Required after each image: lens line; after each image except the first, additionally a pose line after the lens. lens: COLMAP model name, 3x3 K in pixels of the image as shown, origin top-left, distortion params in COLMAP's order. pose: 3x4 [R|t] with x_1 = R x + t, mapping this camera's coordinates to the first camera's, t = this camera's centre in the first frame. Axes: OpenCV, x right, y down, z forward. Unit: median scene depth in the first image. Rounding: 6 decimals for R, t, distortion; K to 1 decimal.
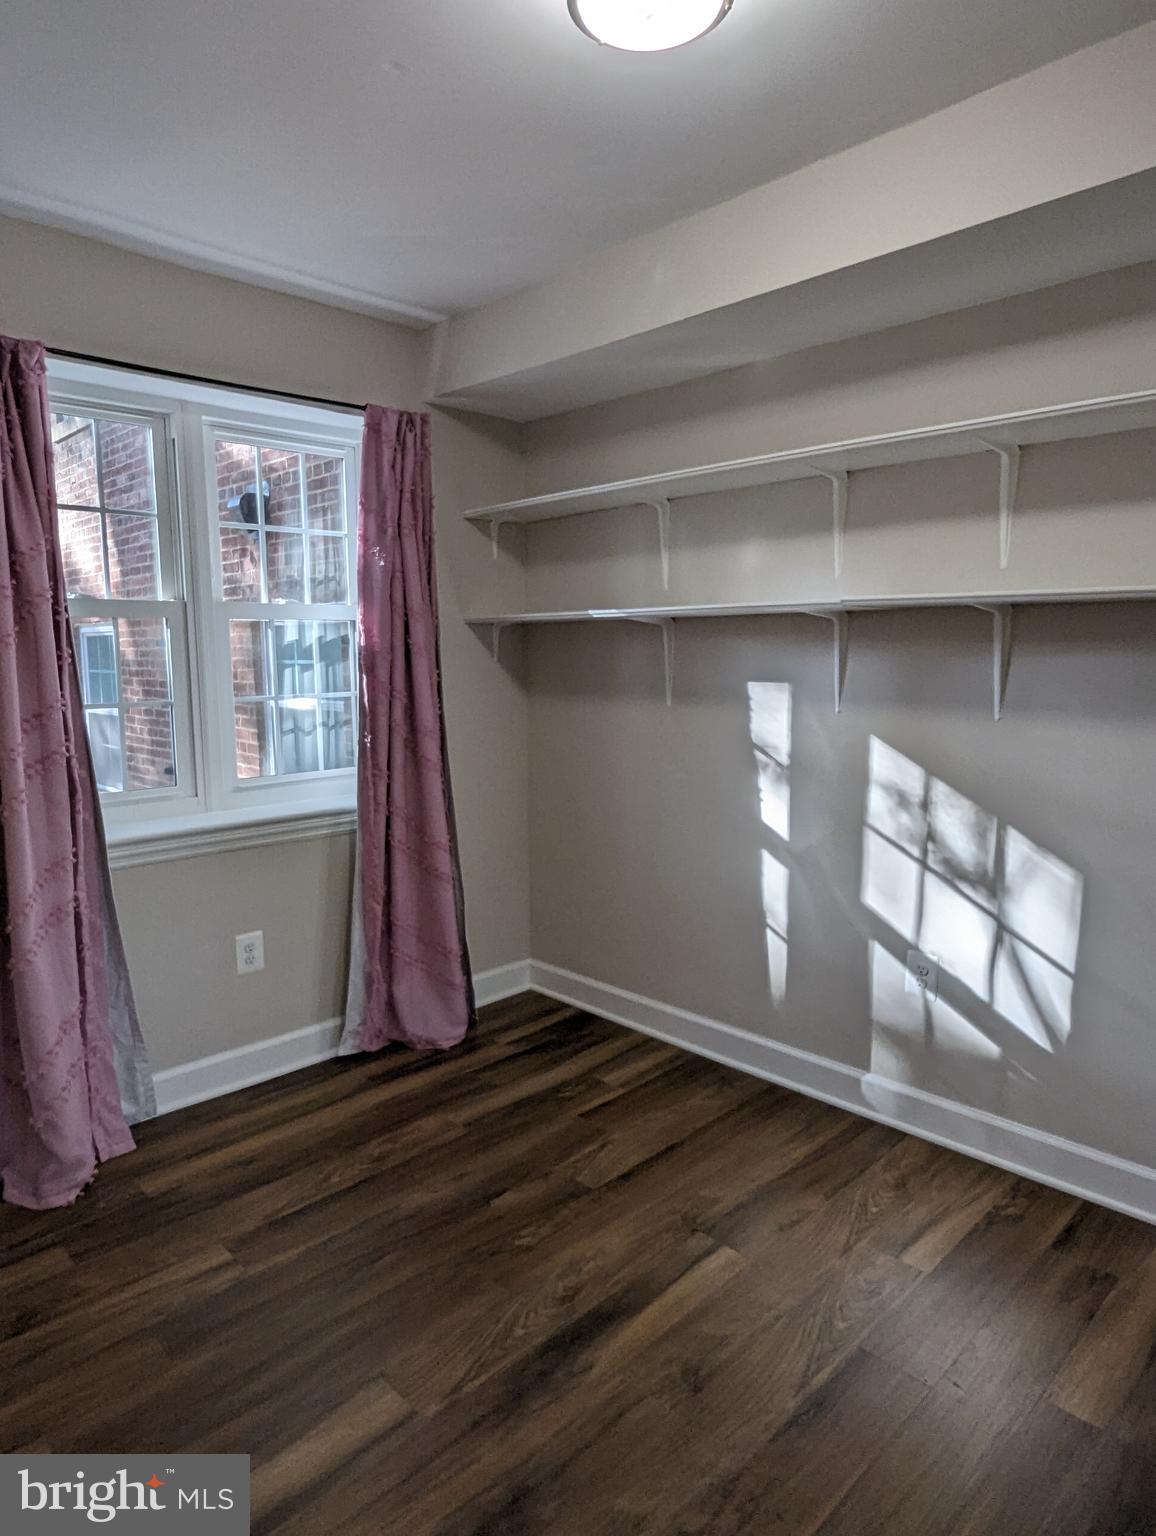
lens RADIAL K [[938.8, 0, 575.4], [0, 938.8, 761.9], [0, 0, 1]] dist [-0.001870, -0.000611]
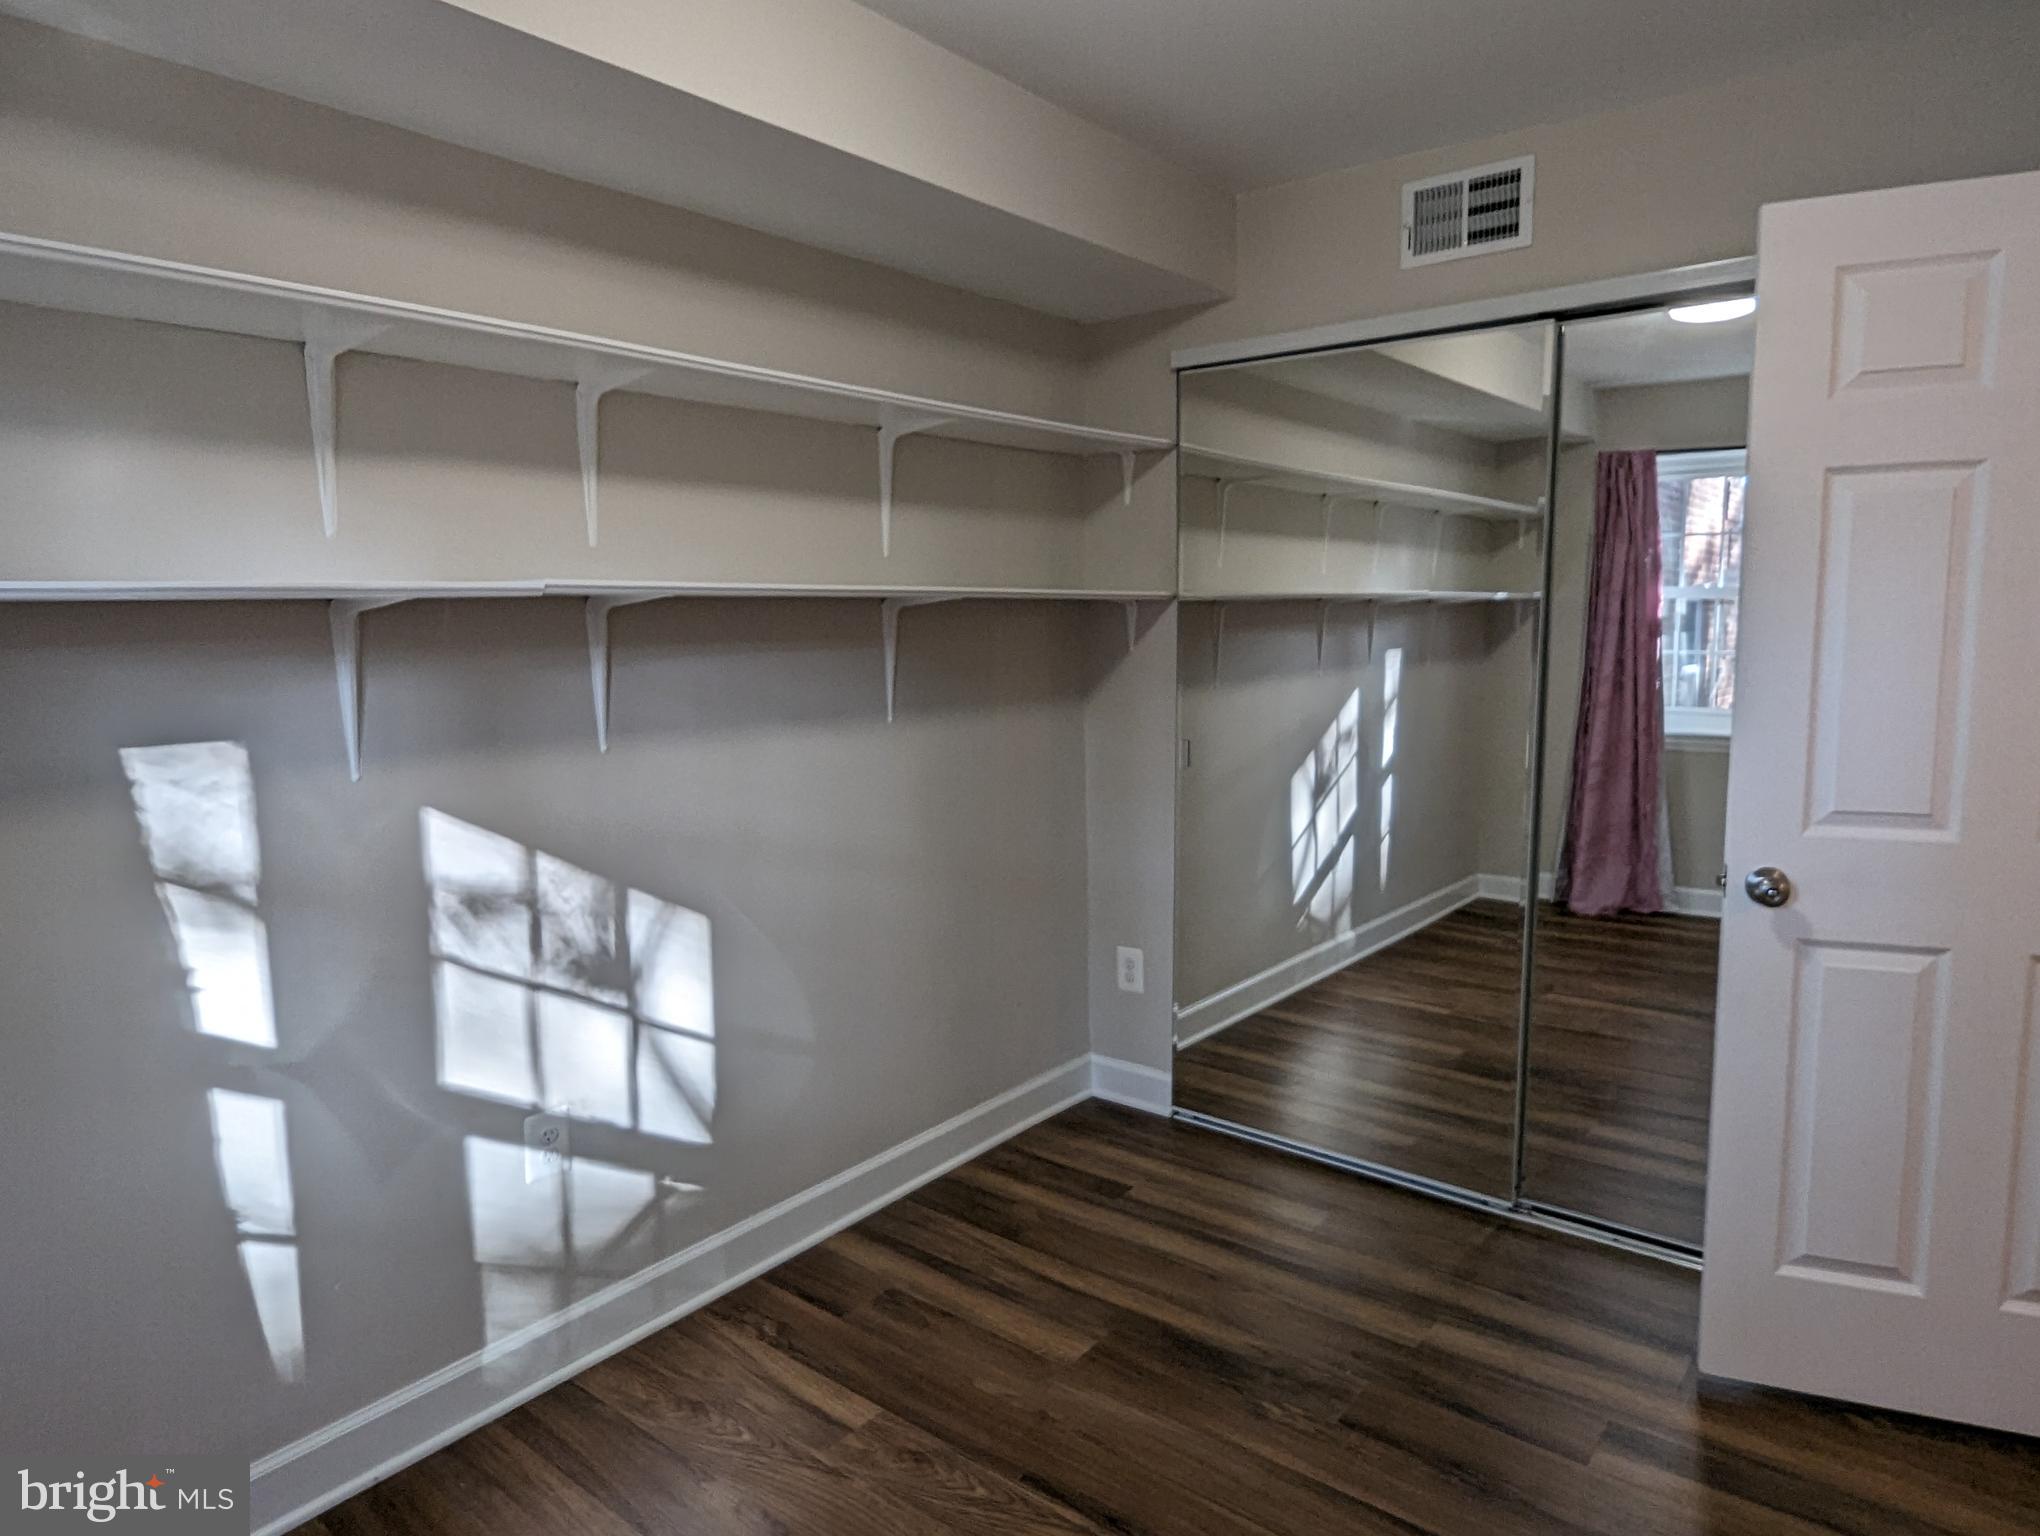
lens RADIAL K [[1246.9, 0, 1016.3], [0, 1246.9, 772.6], [0, 0, 1]] dist [-0.001870, -0.000611]
pose [[-0.123843, -0.125499, 0.984334, -0.522758], [0.123964, 0.982242, 0.140829, -0.119370], [-0.984528, 0.139463, -0.106086, 0.739382]]
